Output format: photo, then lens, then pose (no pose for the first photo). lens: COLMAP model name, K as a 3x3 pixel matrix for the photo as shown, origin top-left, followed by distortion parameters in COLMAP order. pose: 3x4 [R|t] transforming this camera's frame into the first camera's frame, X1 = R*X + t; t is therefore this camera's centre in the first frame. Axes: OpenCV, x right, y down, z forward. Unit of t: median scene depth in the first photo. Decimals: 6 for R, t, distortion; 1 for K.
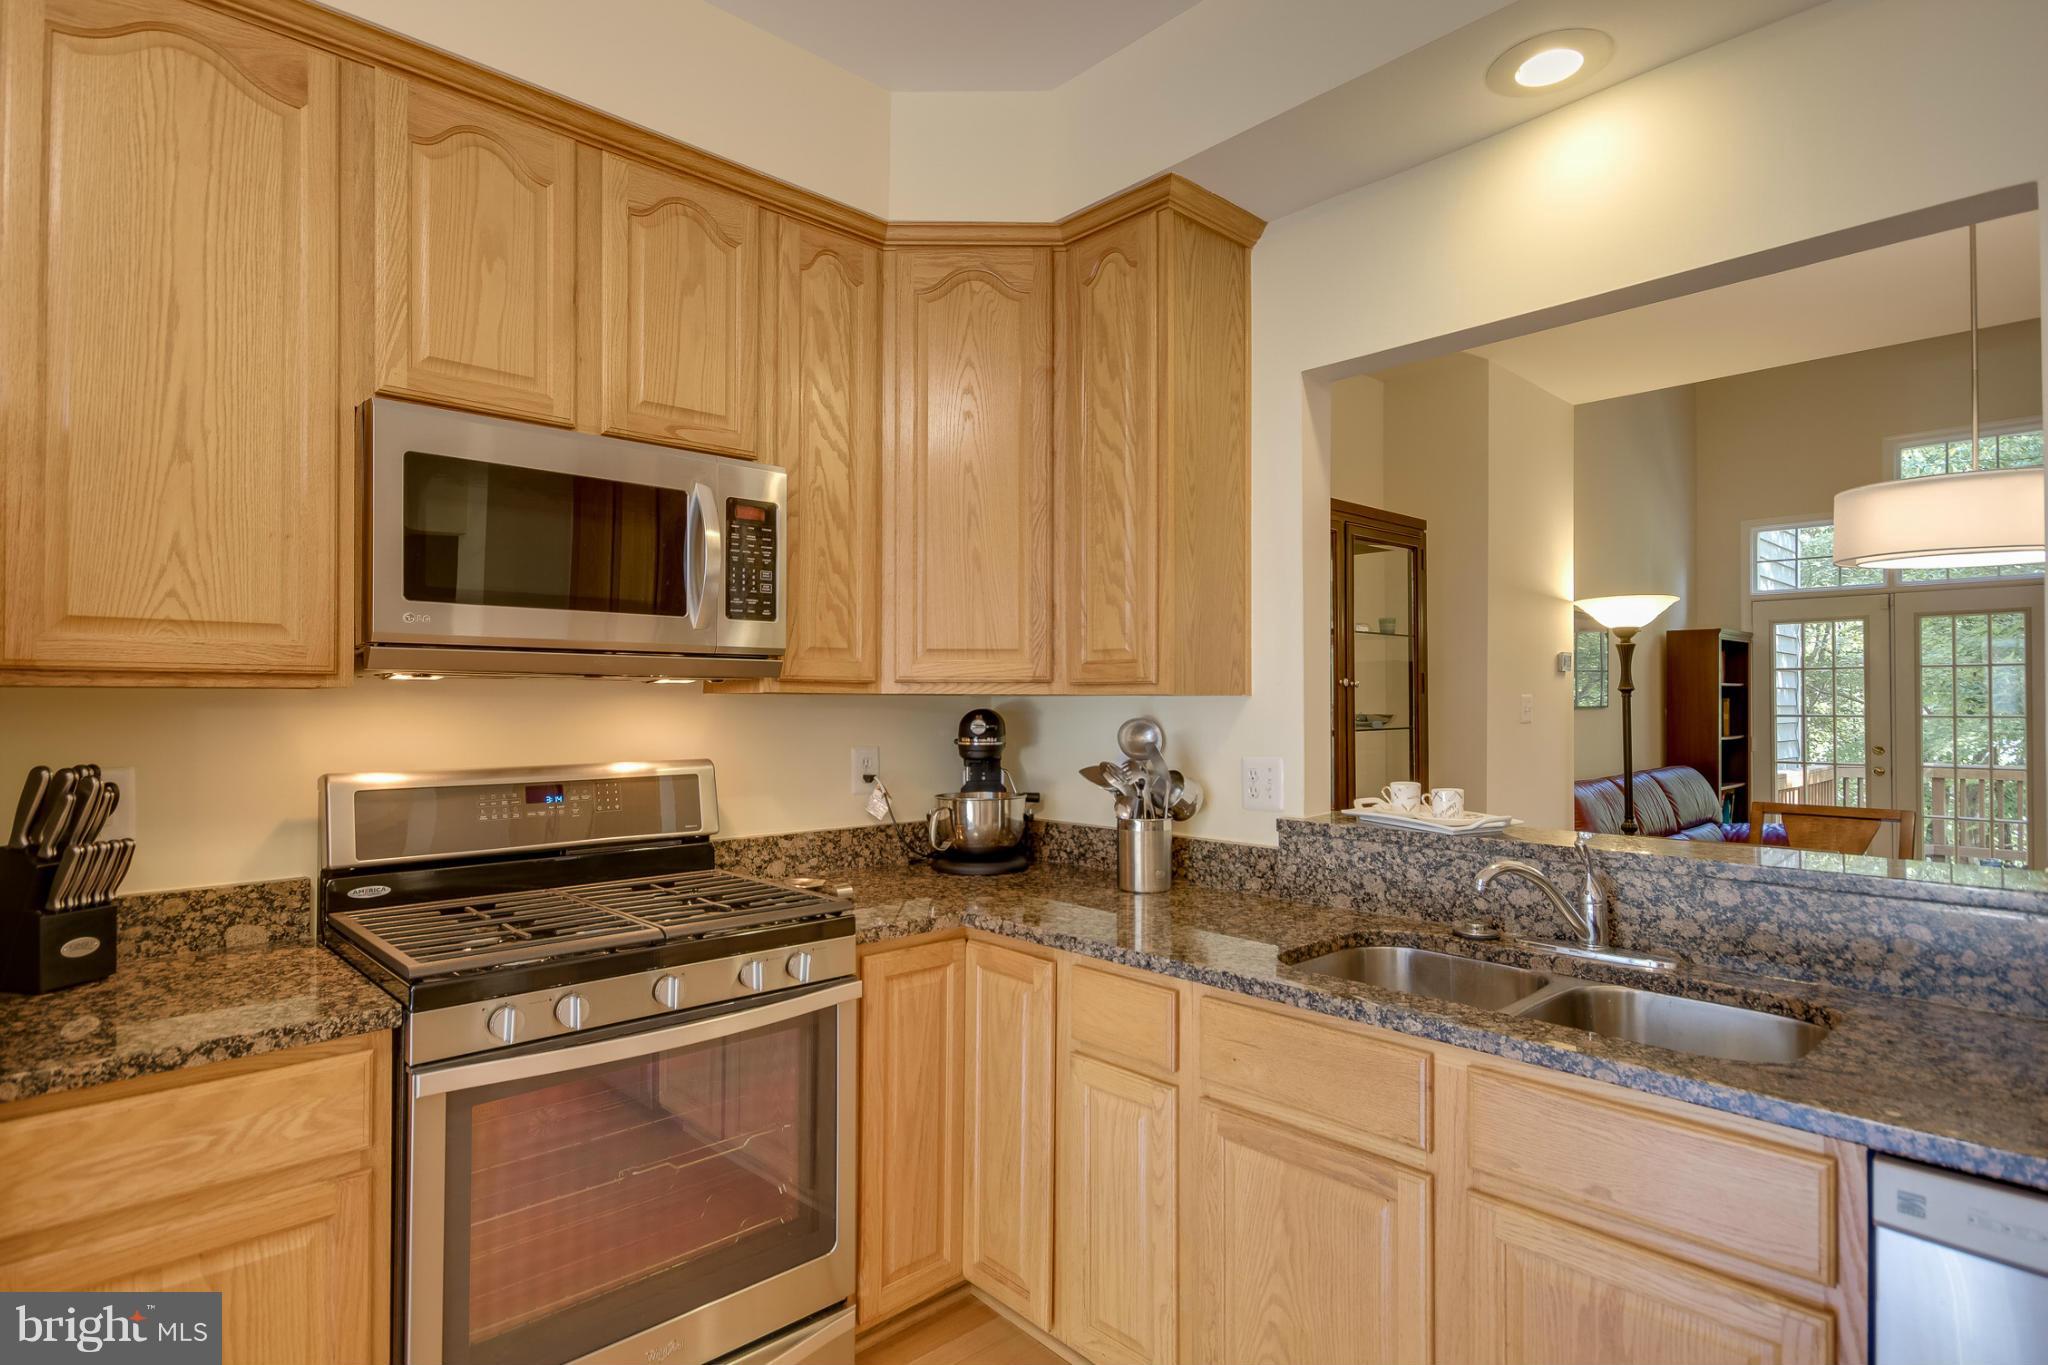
lens RADIAL K [[1064.8, 0, 1032.0], [0, 1064.8, 692.4], [0, 0, 1]] dist [0.005700, 0.001477]
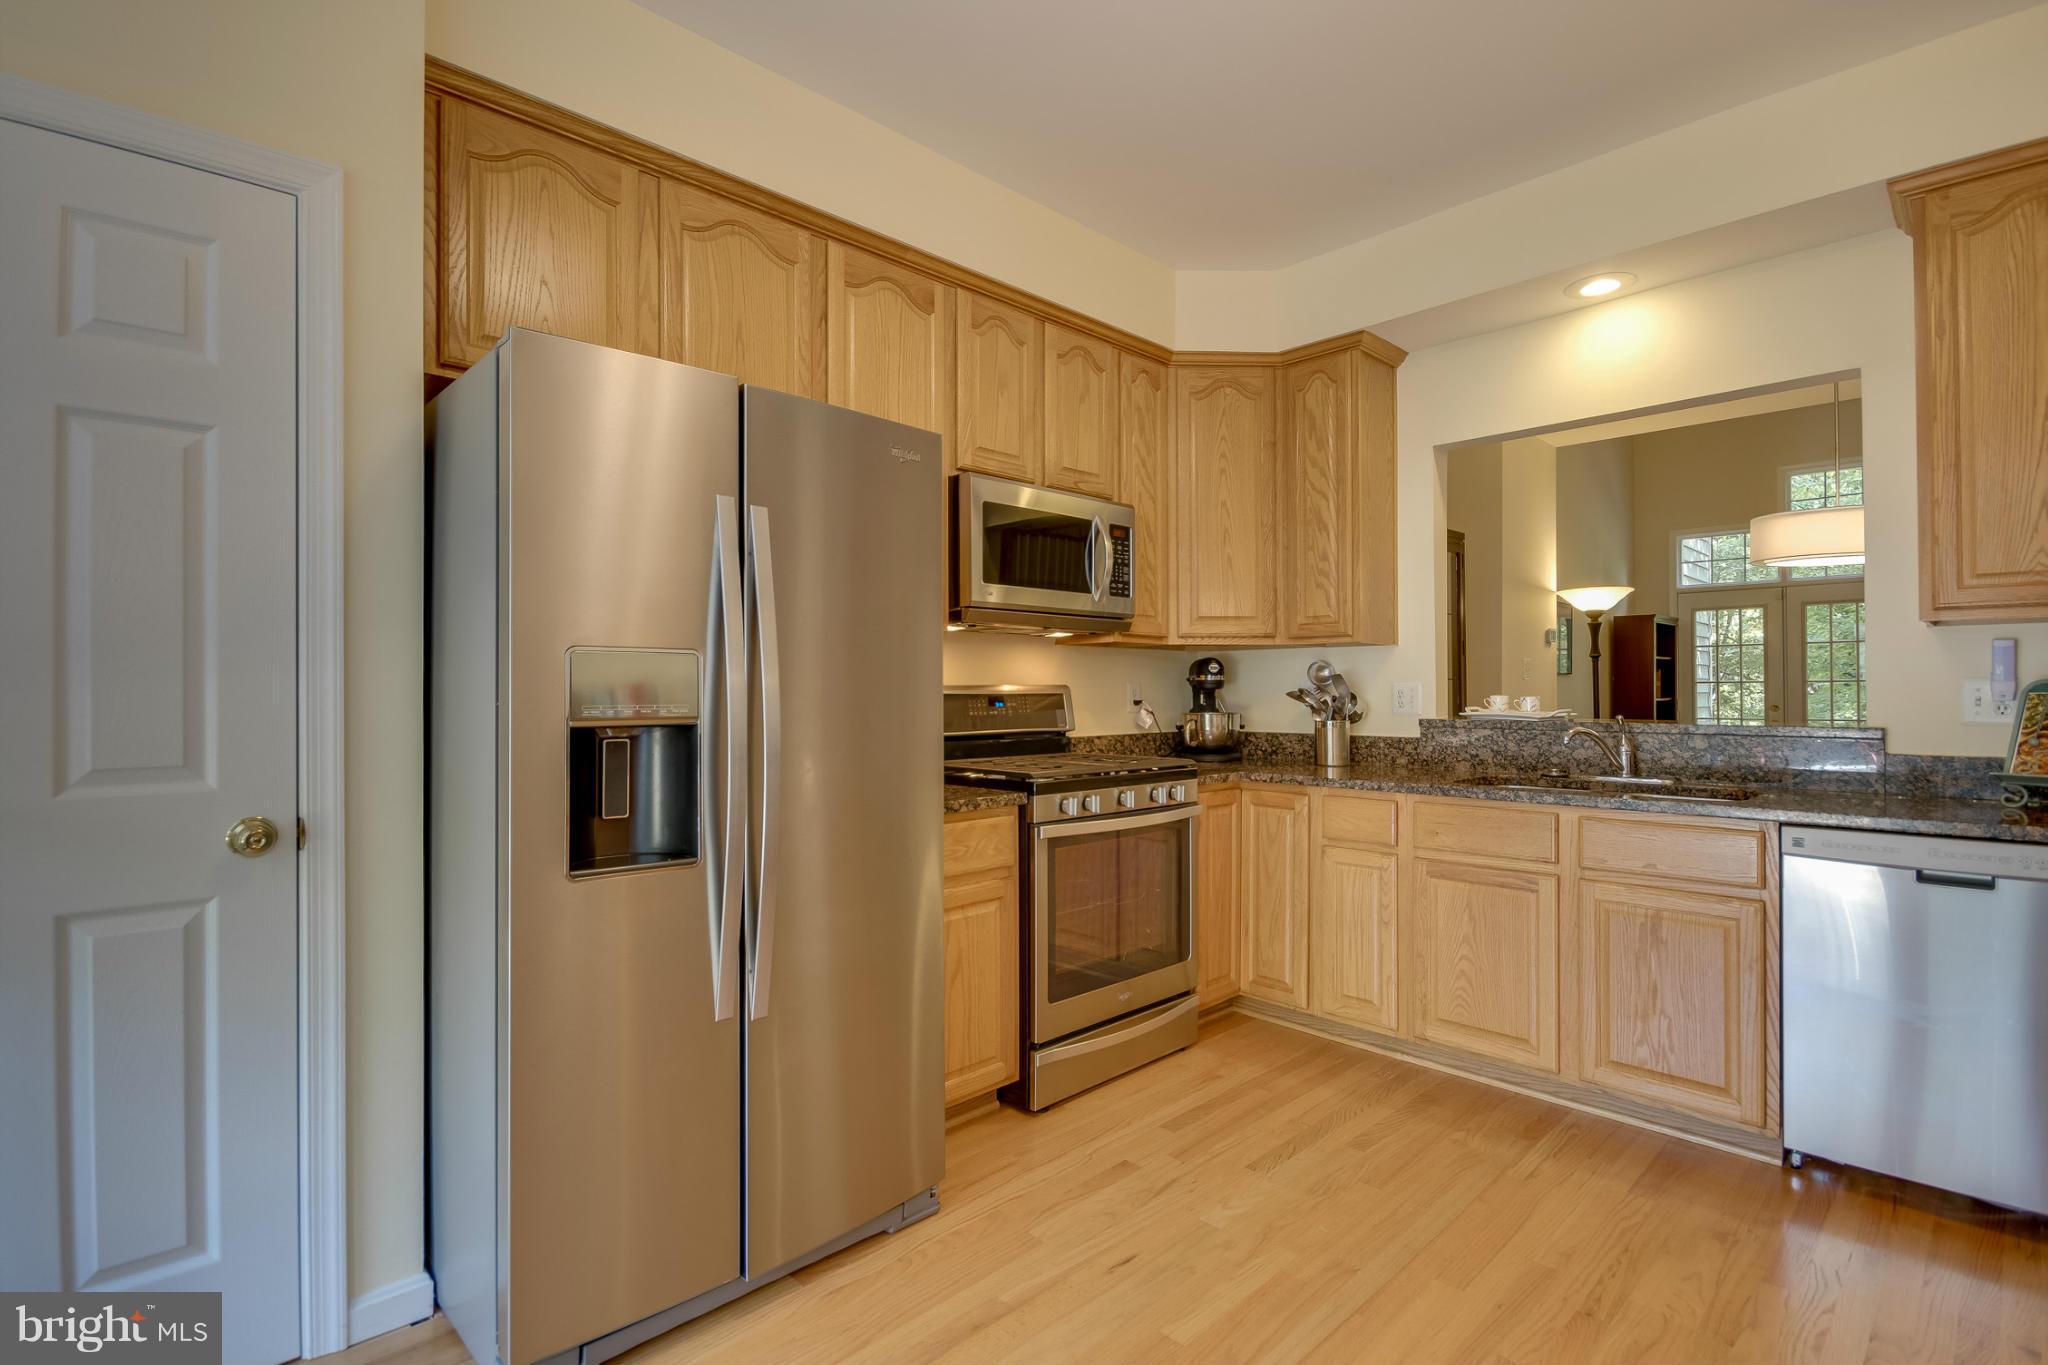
lens RADIAL K [[970.5, 0, 1031.2], [0, 970.5, 686.9], [0, 0, 1]] dist [-0.000053, -0.000001]
pose [[0.999823, -0.003575, 0.018457, -0.423694], [0.003507, 0.999987, 0.003733, 0.066191], [-0.018470, -0.003668, 0.999823, -0.516479]]
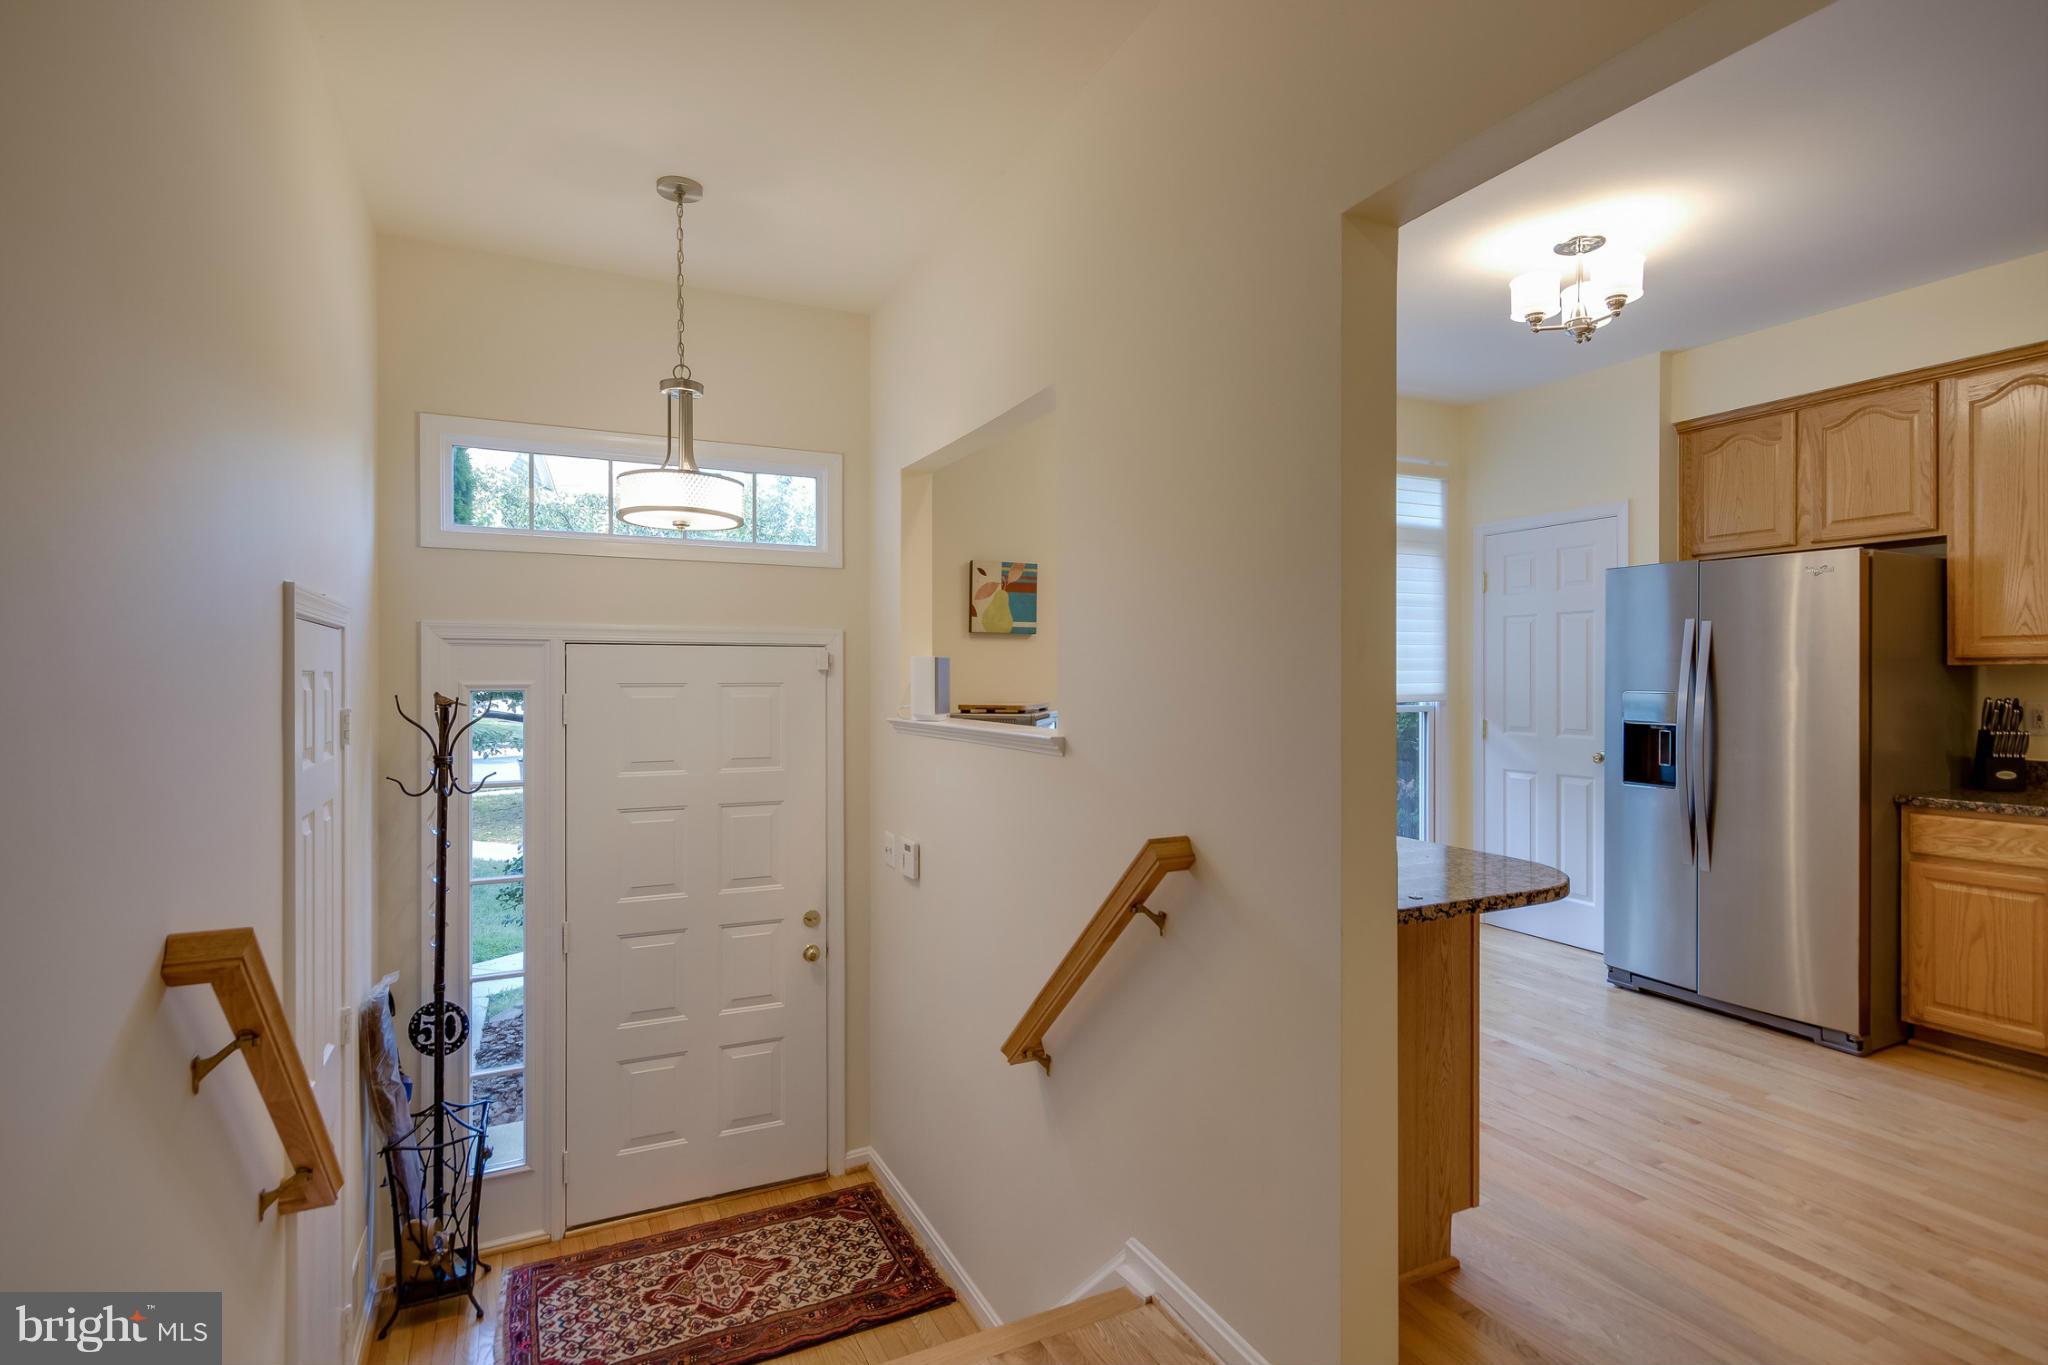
lens RADIAL K [[992.9, 0, 1024.6], [0, 992.9, 677.9], [0, 0, 1]] dist [0.022699, -0.015954]
pose [[-0.287961, 0.005645, -0.957626, 1.359683], [0.011073, 0.999935, 0.002565, -0.003930], [0.957578, -0.009866, -0.288004, -0.320130]]
